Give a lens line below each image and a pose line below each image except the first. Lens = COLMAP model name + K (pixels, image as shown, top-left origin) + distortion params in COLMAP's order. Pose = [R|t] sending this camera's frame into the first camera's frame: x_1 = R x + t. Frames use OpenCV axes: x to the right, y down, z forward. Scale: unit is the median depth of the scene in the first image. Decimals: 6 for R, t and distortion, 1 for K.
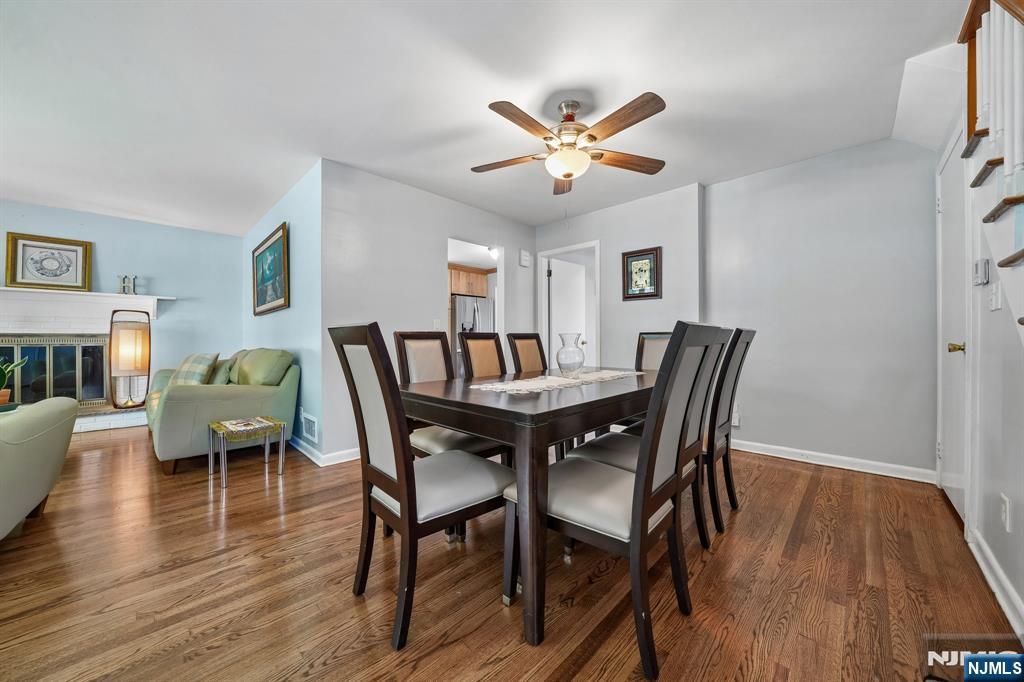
lens RADIAL K [[360.4, 0, 515.6], [0, 360.4, 341.4], [0, 0, 1]] dist [-0.020430, 0.000826]
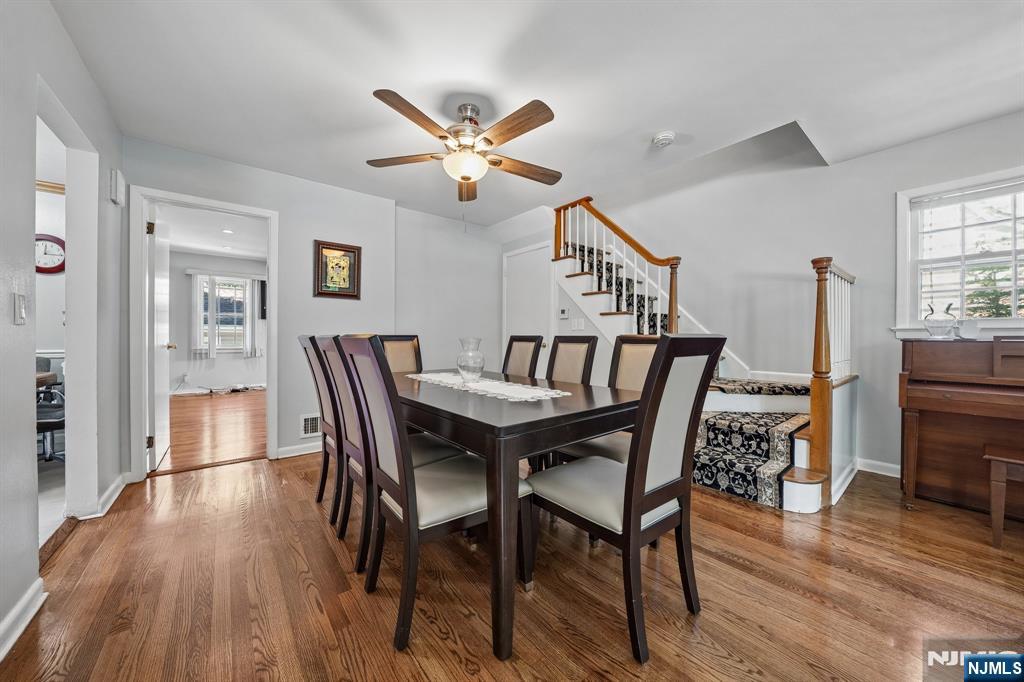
lens RADIAL K [[360.4, 0, 503.4], [0, 360.4, 336.1], [0, 0, 1]] dist [-0.020430, 0.000826]
pose [[0.123359, 0.000709, 0.992362, -0.513556], [0.000791, 0.999999, -0.000813, -0.018877], [-0.992362, 0.000885, 0.123358, 0.483065]]
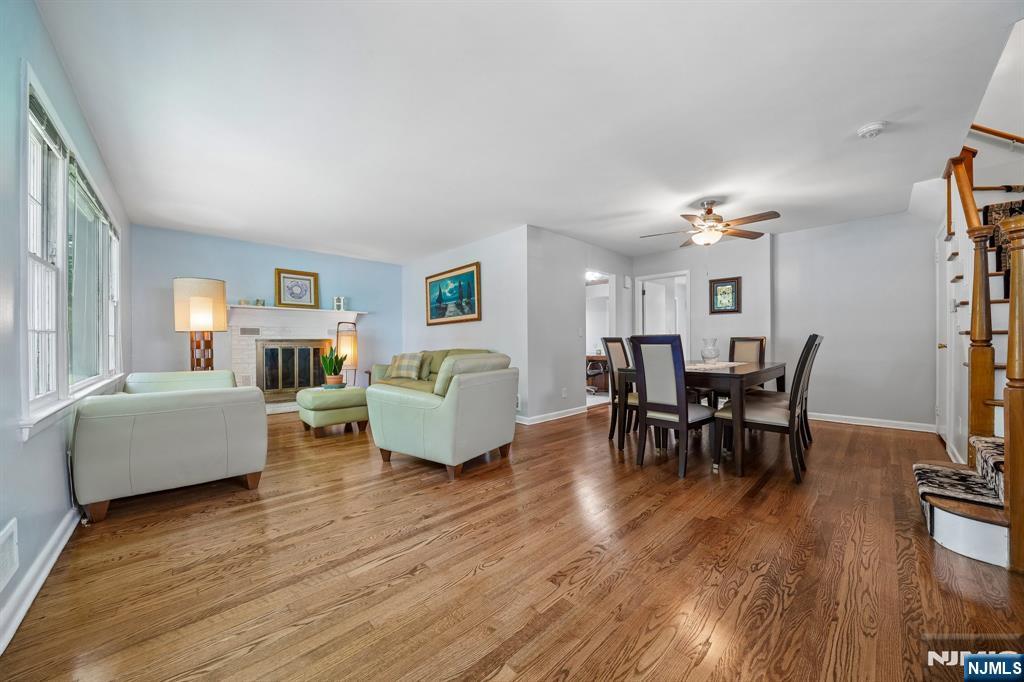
lens RADIAL K [[360.4, 0, 515.4], [0, 360.4, 344.8], [0, 0, 1]] dist [-0.020430, 0.000826]
pose [[0.999348, -0.002781, -0.035986, -0.425832], [0.002783, 0.999996, 0.000001, 0.002312], [0.035986, -0.000101, 0.999352, -0.433119]]
